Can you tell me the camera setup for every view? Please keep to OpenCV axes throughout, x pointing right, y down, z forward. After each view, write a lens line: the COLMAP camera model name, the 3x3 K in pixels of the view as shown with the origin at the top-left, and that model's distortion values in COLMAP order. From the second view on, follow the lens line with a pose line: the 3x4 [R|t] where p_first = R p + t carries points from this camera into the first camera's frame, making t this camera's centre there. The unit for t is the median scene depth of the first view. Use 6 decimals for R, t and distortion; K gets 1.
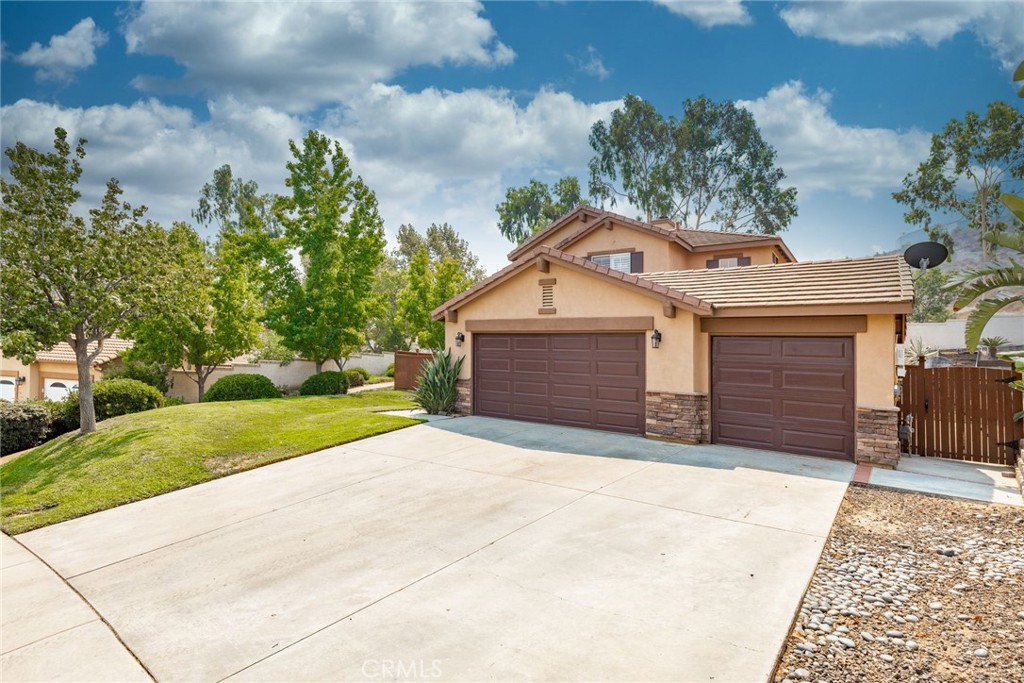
lens RADIAL K [[461.2, 0, 510.8], [0, 461.2, 319.3], [0, 0, 1]] dist [-0.002128, -0.000121]
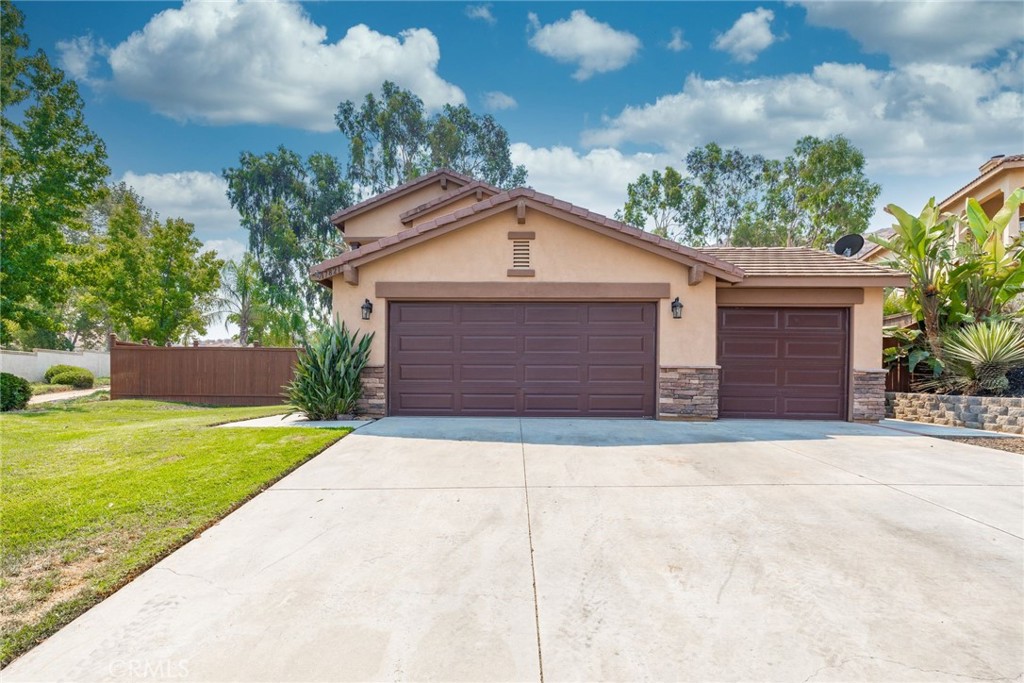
lens RADIAL K [[451.2, 0, 515.0], [0, 451.2, 337.2], [0, 0, 1]] dist [0.000562, 0.000161]
pose [[0.832064, 0.010435, 0.554581, -0.369985], [-0.032237, 0.999043, 0.029568, 0.072200], [-0.553742, -0.042481, 0.831604, 0.385336]]
